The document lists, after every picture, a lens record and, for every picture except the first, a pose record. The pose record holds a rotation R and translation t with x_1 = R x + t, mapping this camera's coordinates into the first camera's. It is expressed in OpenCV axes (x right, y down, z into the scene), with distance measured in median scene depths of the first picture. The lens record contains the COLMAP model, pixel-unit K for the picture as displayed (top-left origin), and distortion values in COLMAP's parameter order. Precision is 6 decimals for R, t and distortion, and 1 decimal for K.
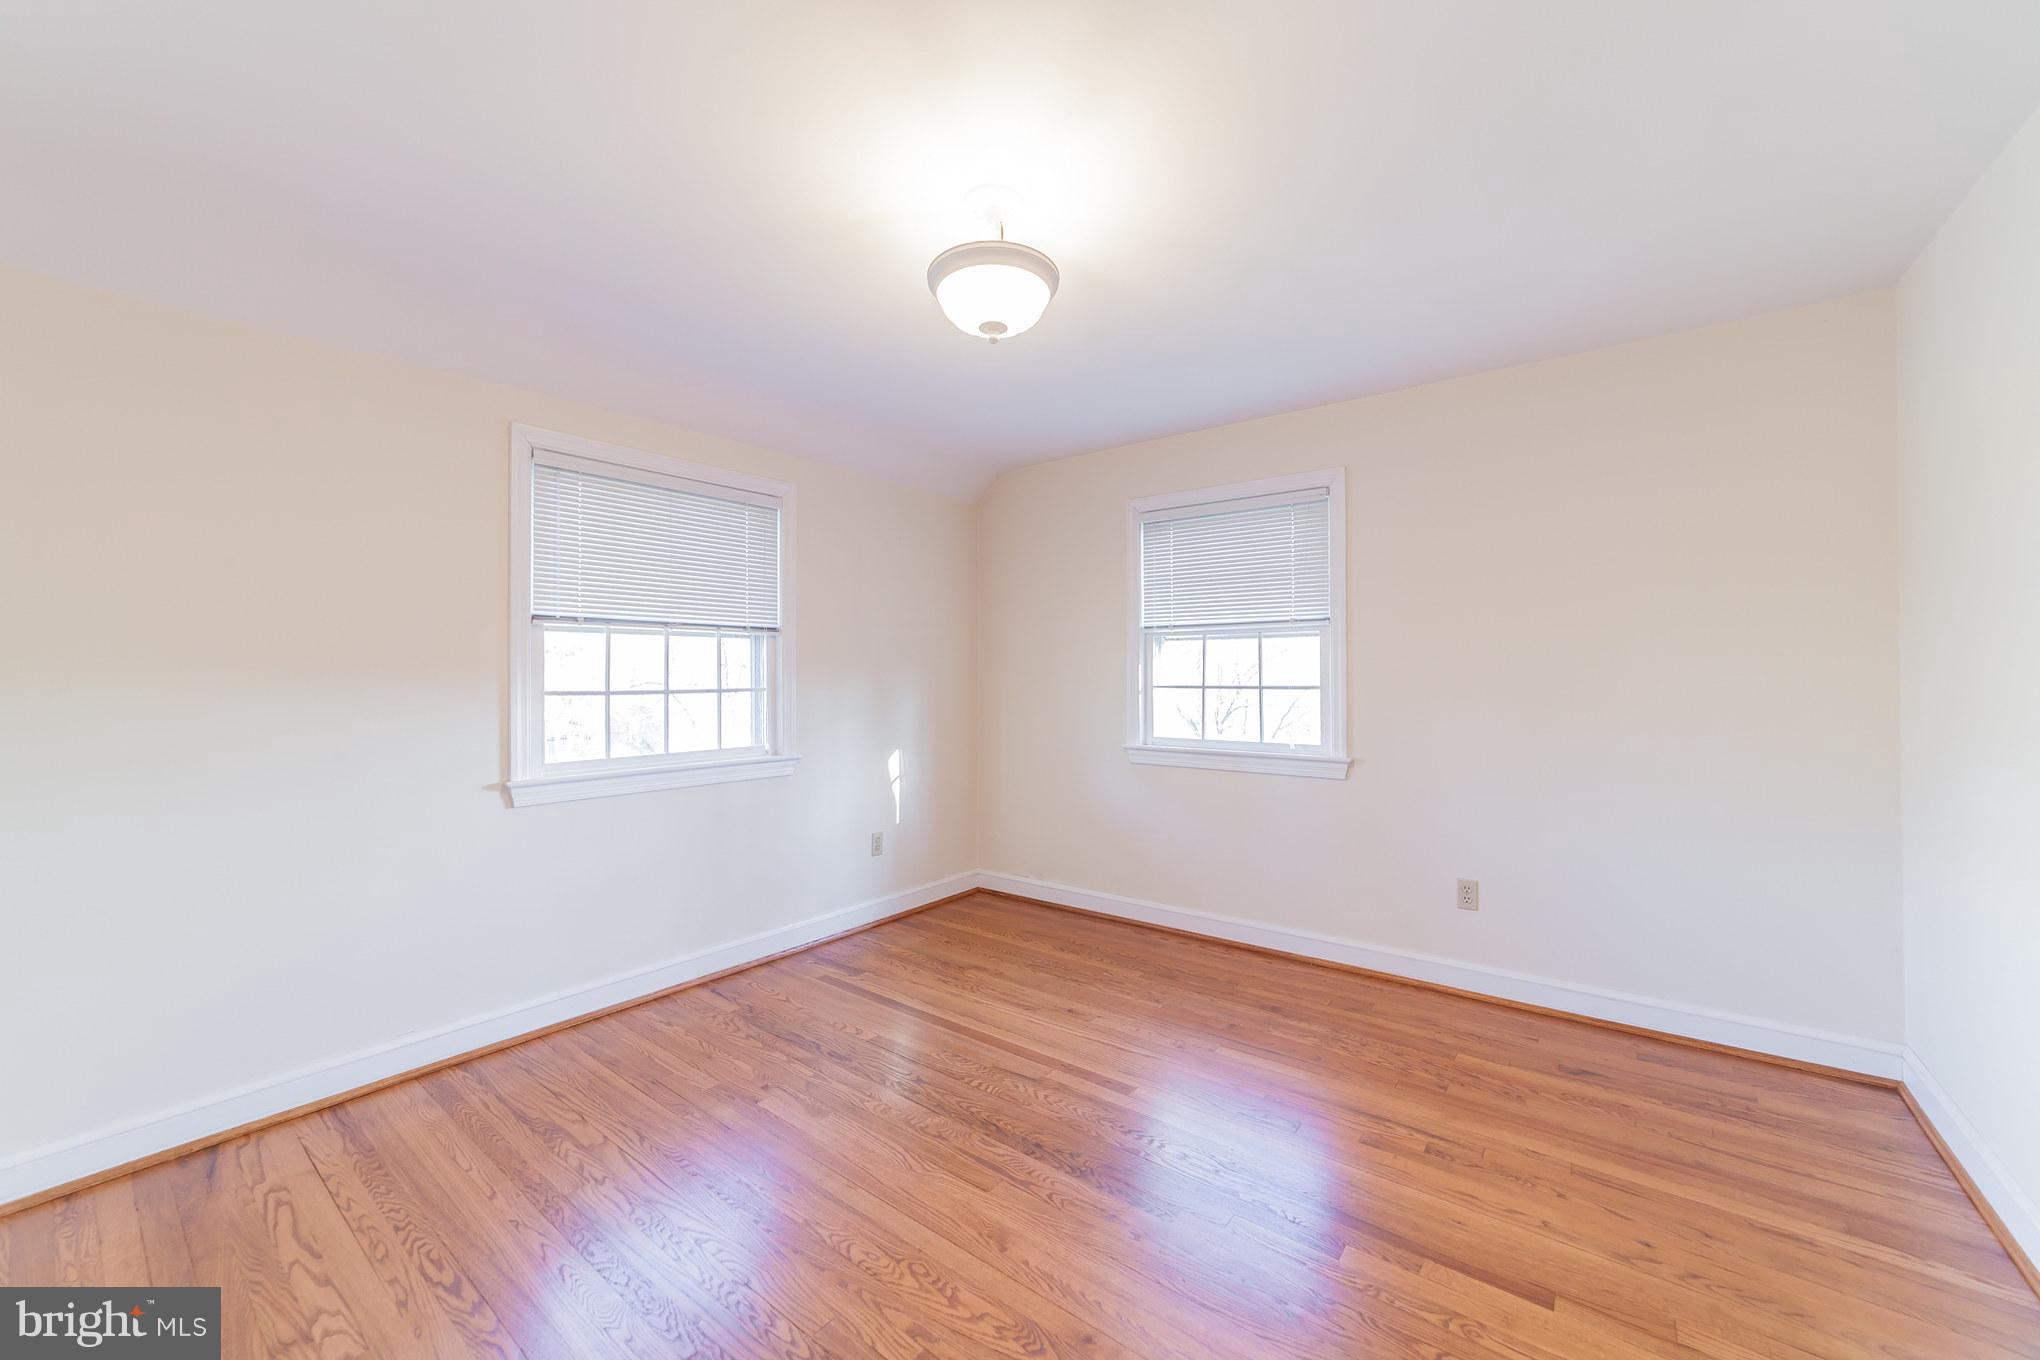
lens RADIAL K [[831.9, 0, 1020.6], [0, 831.9, 688.7], [0, 0, 1]] dist [-0.001178, 0.000214]
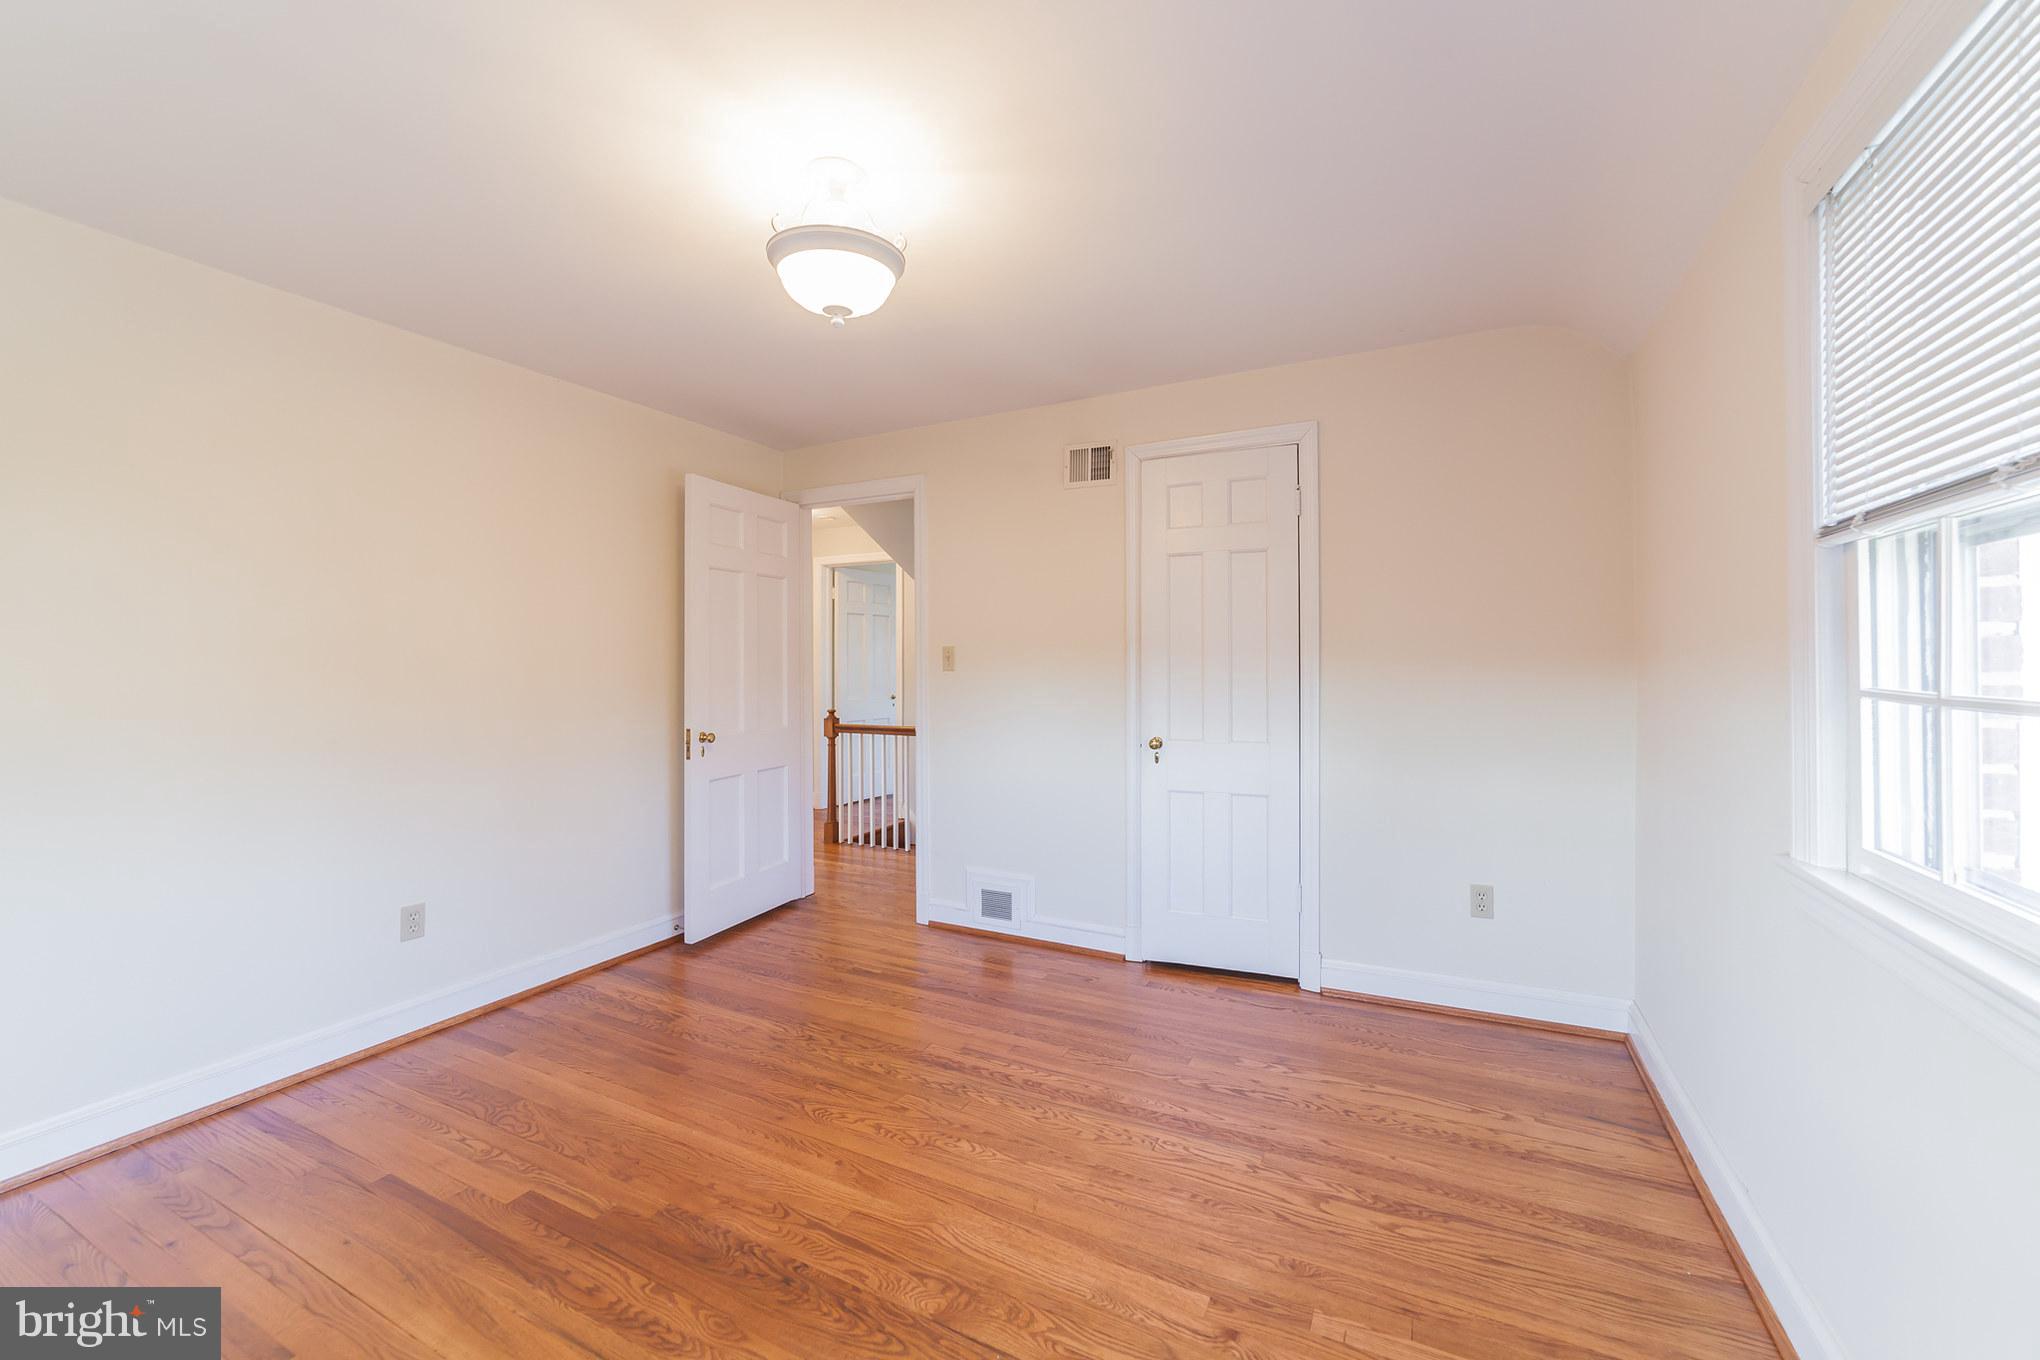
lens RADIAL K [[821.3, 0, 1019.0], [0, 821.3, 651.5], [0, 0, 1]] dist [-0.074749, 0.021423]
pose [[-0.985547, 0.005414, -0.169313, -0.071691], [0.005204, 0.999985, 0.001683, -0.024499], [0.169319, 0.000777, -0.985561, 1.829247]]
